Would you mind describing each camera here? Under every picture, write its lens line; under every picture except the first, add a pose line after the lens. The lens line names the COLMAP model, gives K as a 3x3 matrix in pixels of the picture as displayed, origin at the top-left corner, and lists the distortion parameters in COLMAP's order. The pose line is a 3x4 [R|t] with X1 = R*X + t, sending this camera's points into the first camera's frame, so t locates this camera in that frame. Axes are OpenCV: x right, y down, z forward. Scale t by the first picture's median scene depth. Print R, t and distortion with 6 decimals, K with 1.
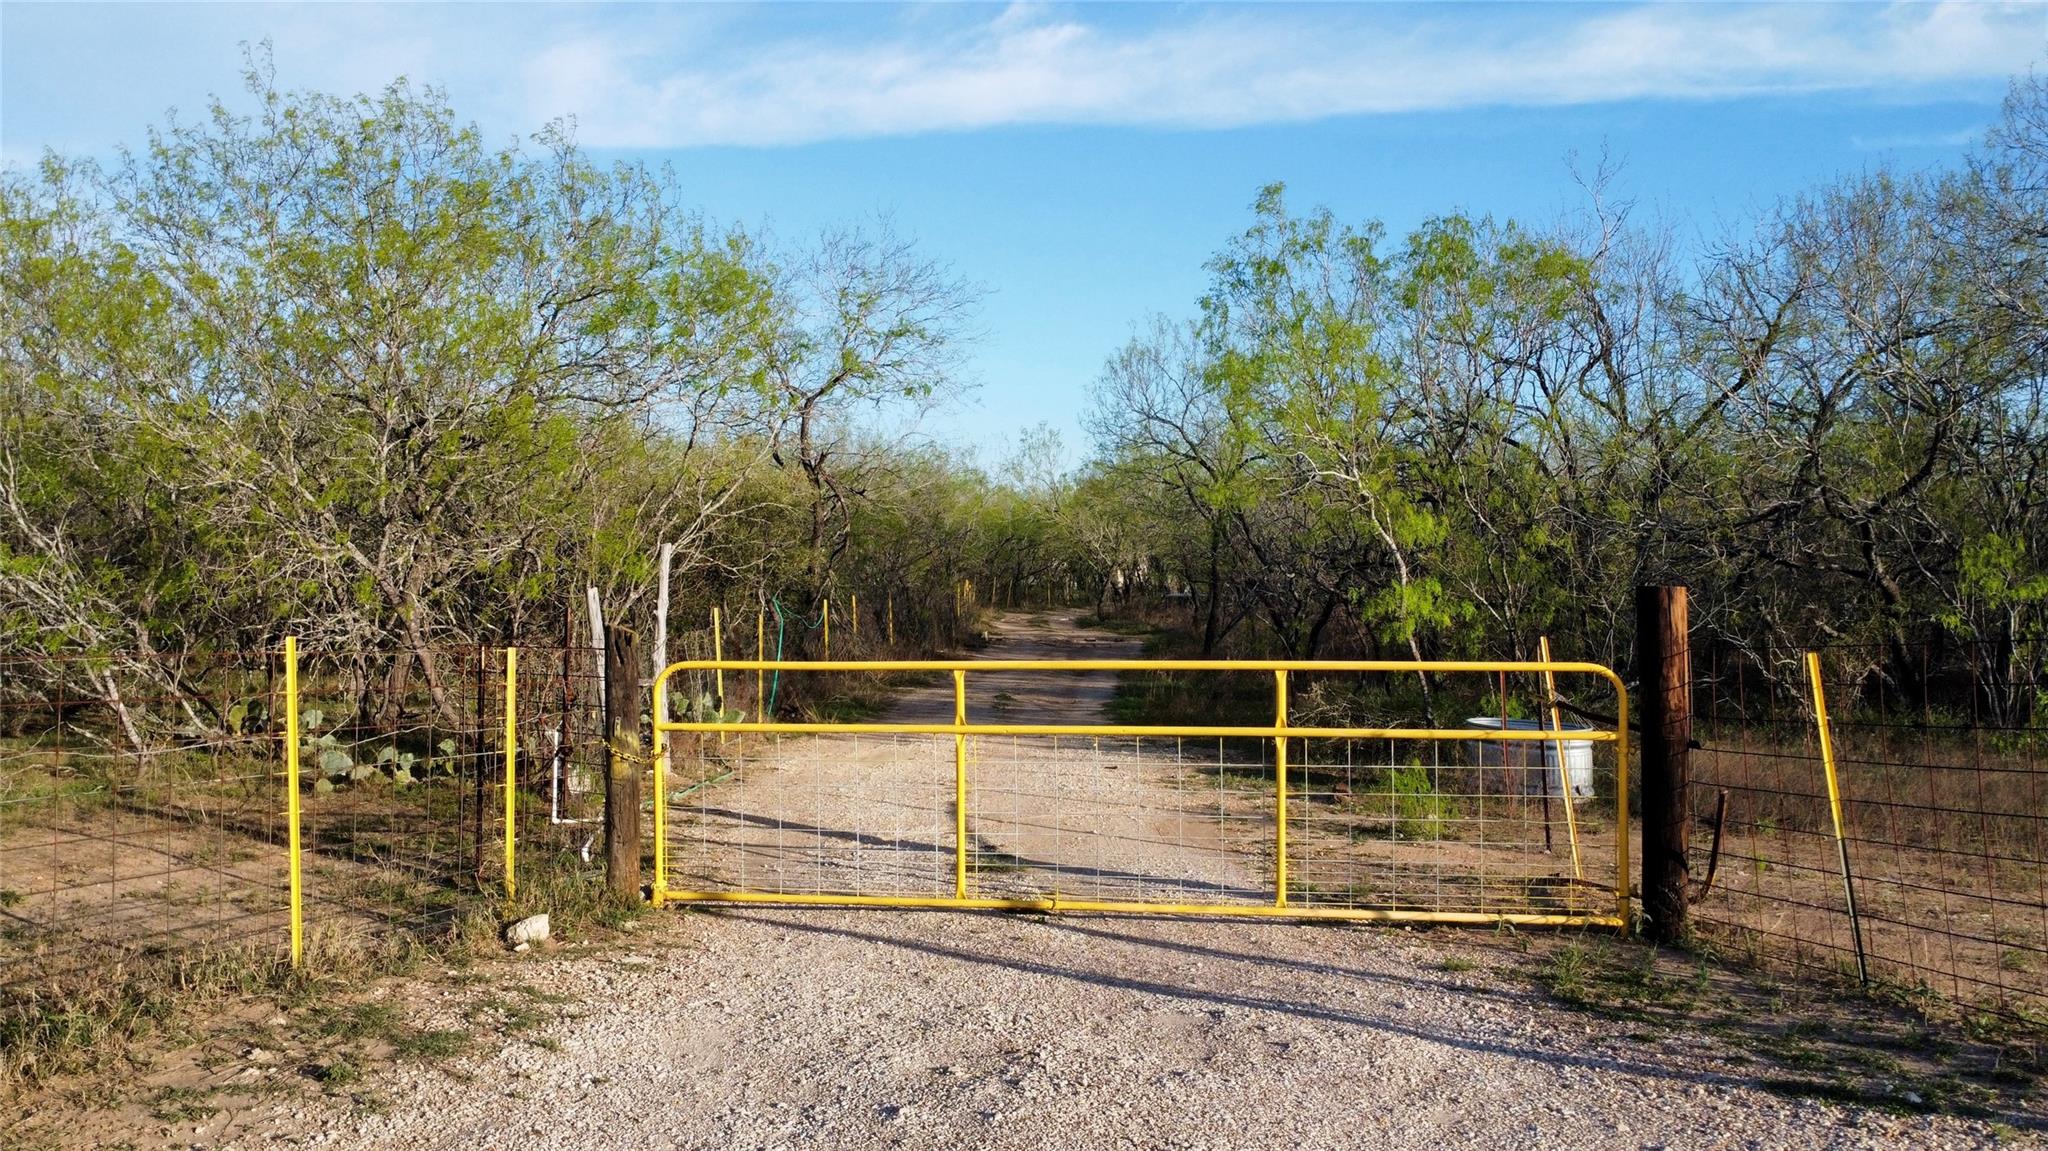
lens RADIAL K [[1465.3, 0, 1024.0], [0, 1465.3, 575.5], [0, 0, 1]] dist [-0.003859, -0.001870]
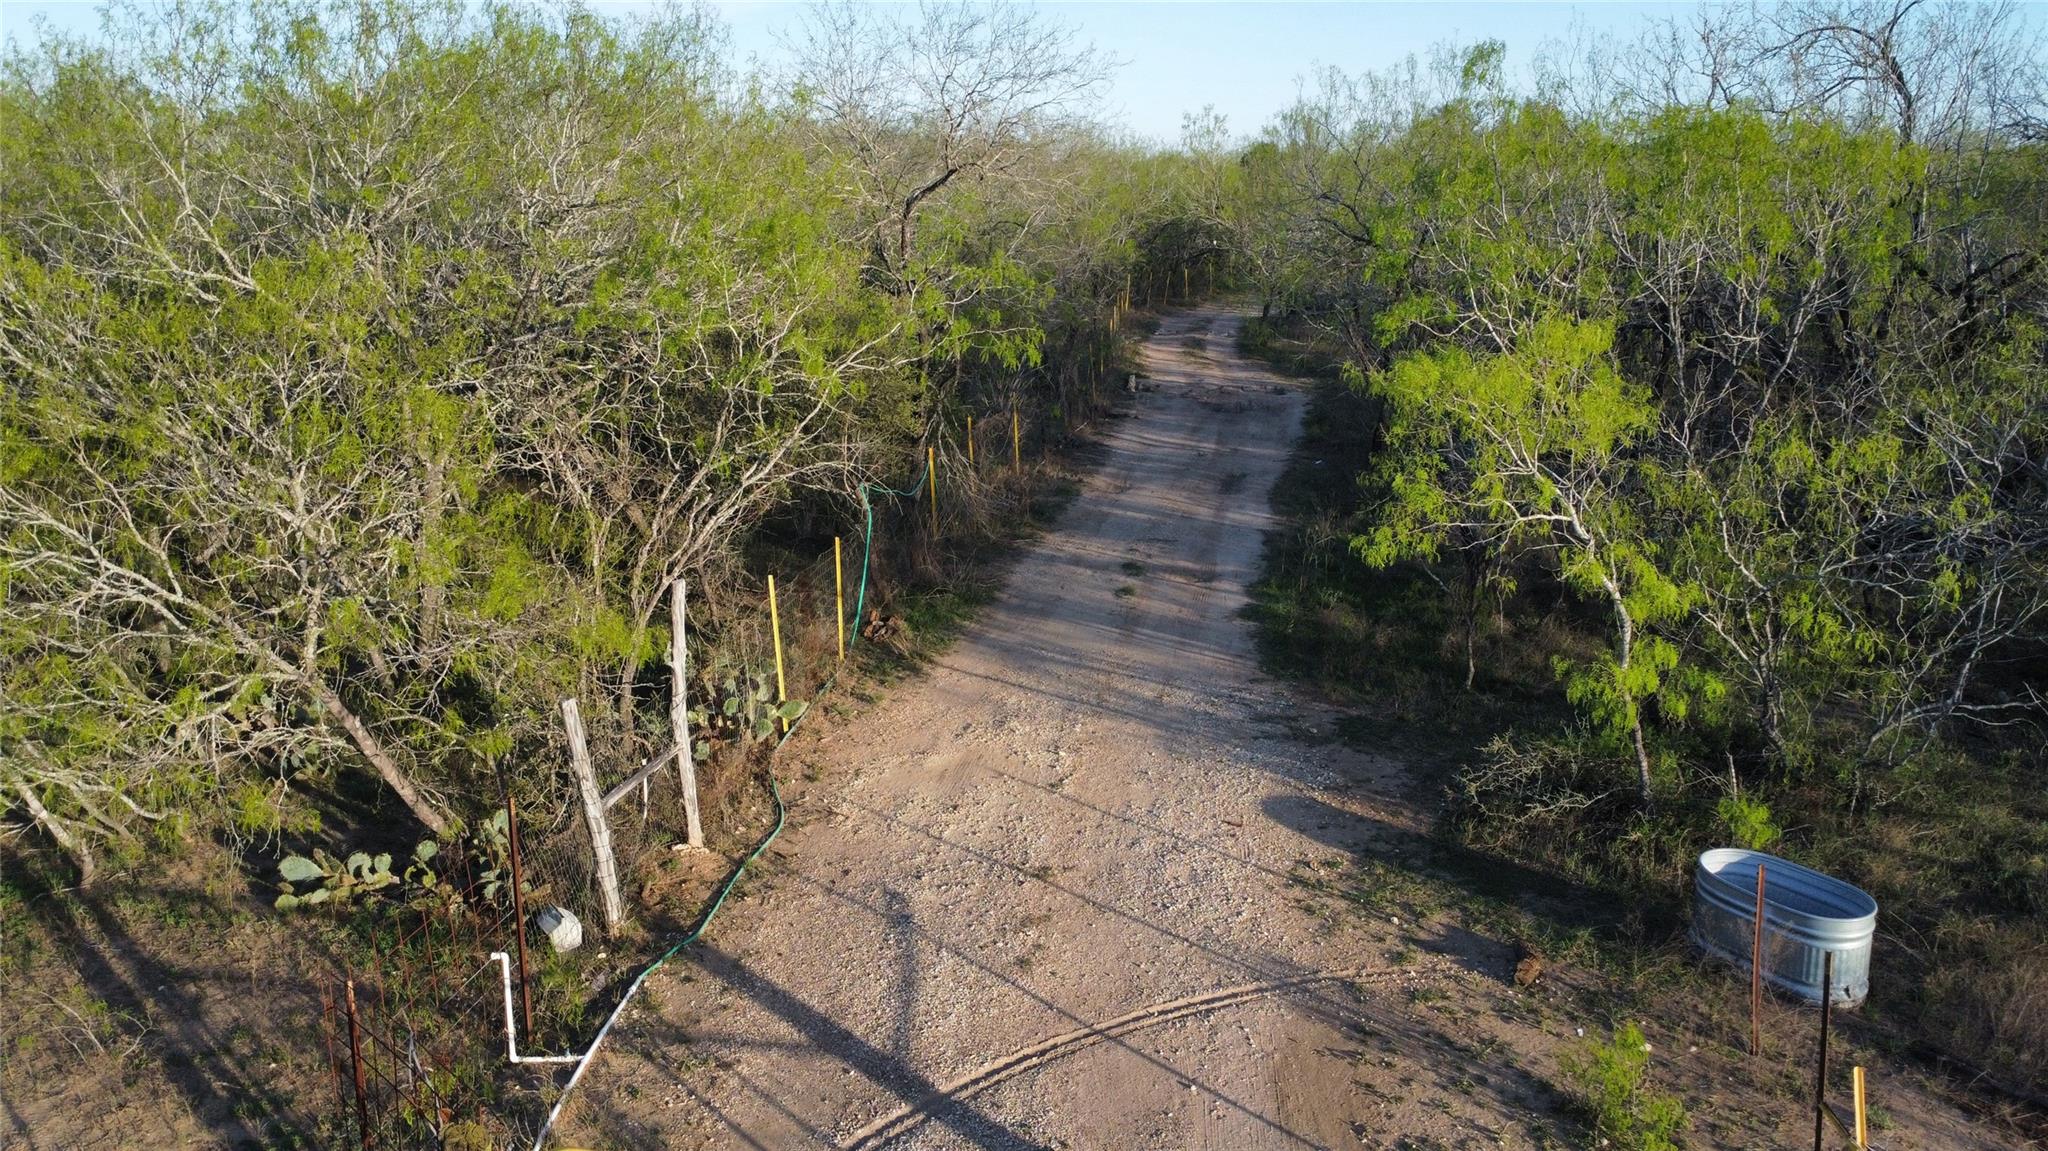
lens RADIAL K [[1465.3, 0, 1024.0], [0, 1465.3, 575.5], [0, 0, 1]] dist [-0.003859, -0.001870]
pose [[0.994239, 0.023206, -0.104646, 0.022835], [0.002045, 0.971999, 0.234975, -0.179699], [0.107168, -0.233835, 0.966352, 0.207262]]
